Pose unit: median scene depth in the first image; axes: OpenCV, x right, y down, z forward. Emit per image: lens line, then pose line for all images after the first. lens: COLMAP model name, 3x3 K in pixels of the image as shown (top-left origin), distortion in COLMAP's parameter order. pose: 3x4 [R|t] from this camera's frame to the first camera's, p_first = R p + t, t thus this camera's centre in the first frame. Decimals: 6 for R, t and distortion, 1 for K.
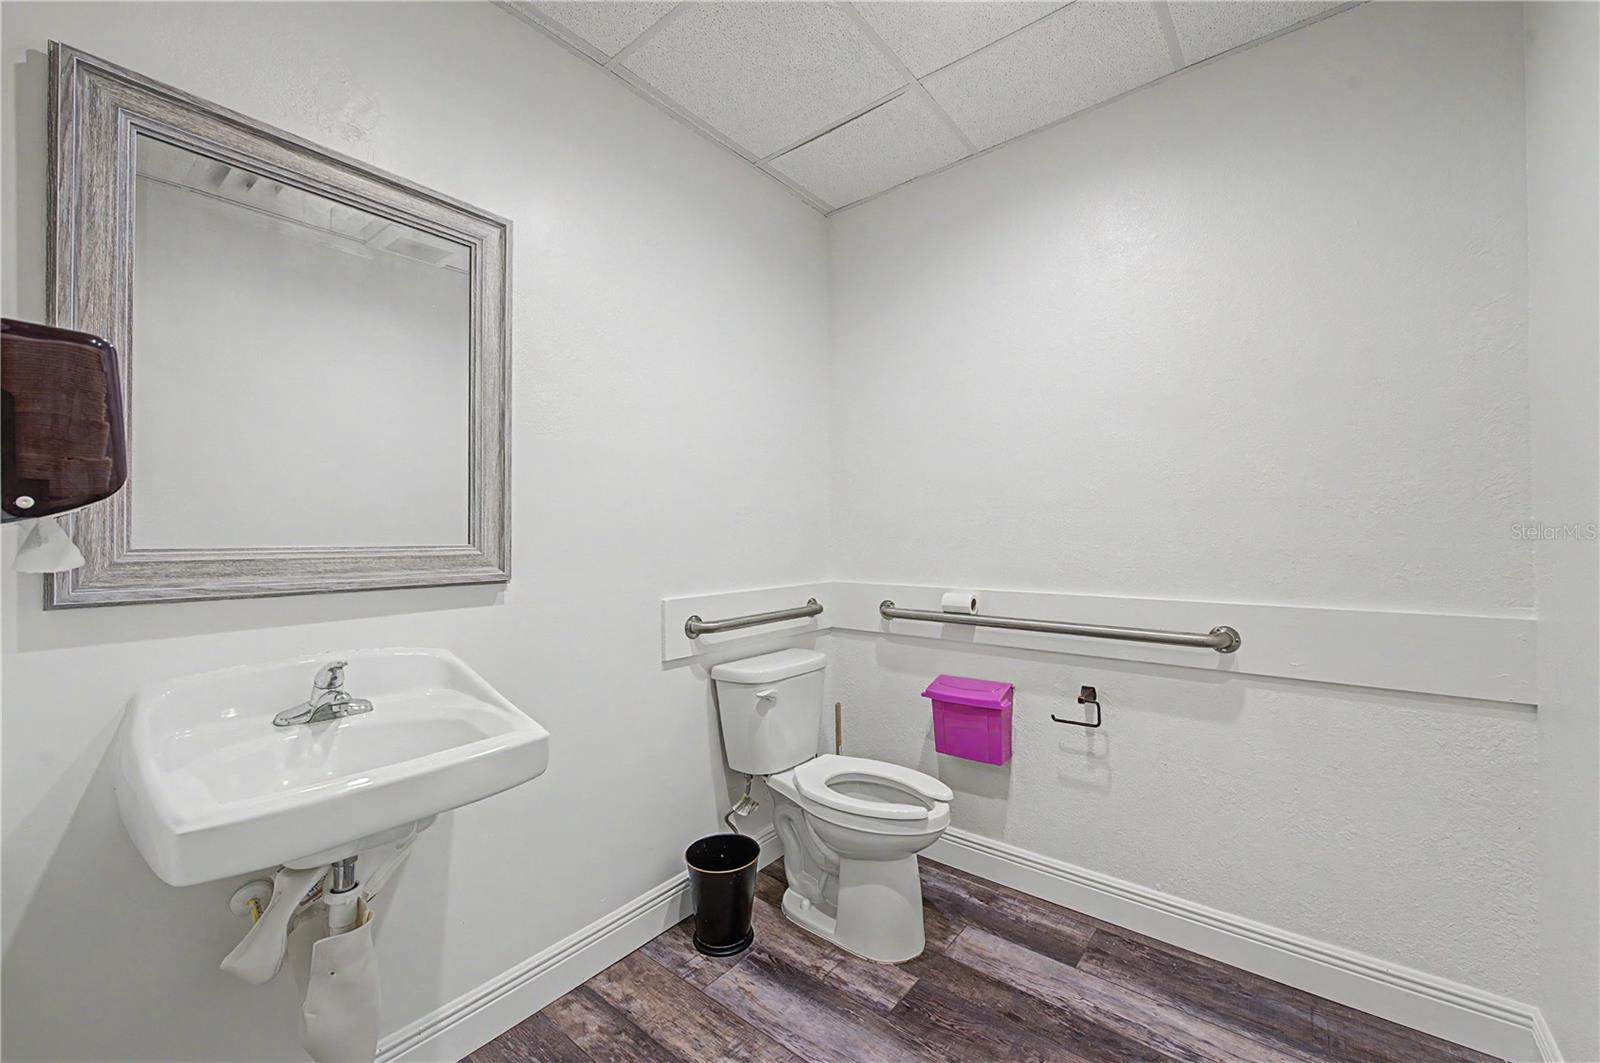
lens RADIAL K [[637.7, 0, 801.7], [0, 637.7, 536.6], [0, 0, 1]] dist [0.000327, -0.004441]
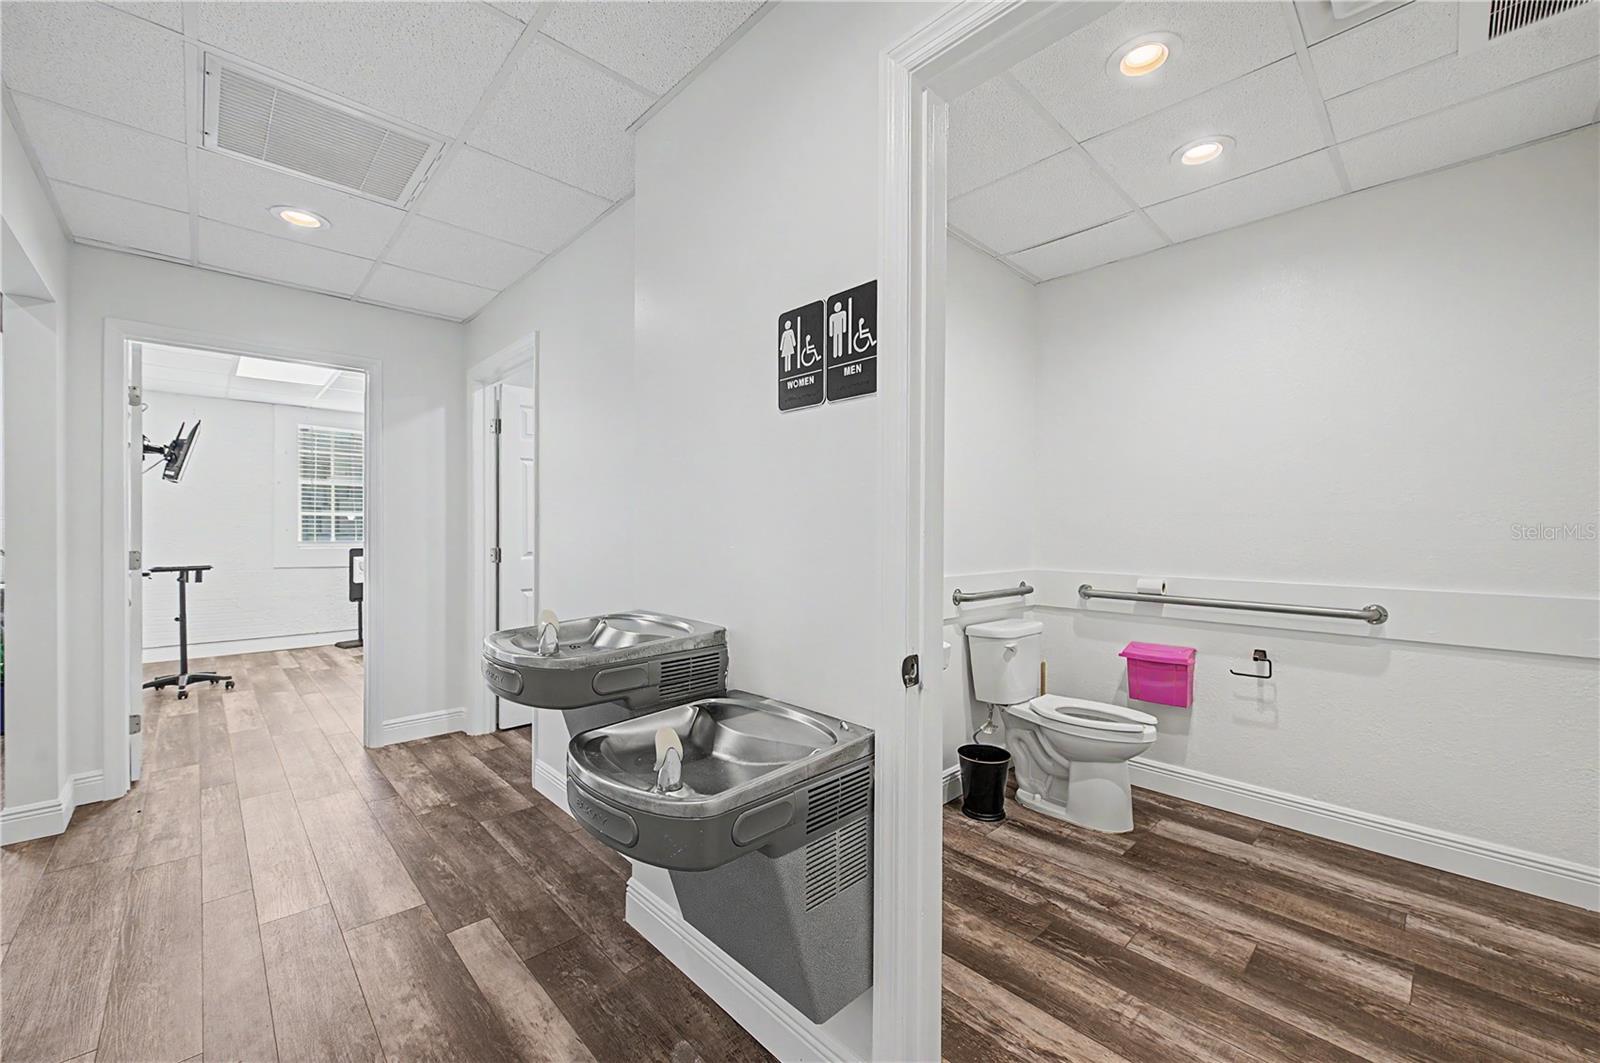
lens RADIAL K [[637.7, 0, 801.7], [0, 637.7, 536.6], [0, 0, 1]] dist [0.000327, -0.004441]
pose [[0.991501, 0.017473, -0.128920, -0.331831], [-0.016700, 0.999836, 0.007073, 0.004009], [0.129022, -0.004860, 0.991630, -0.443734]]
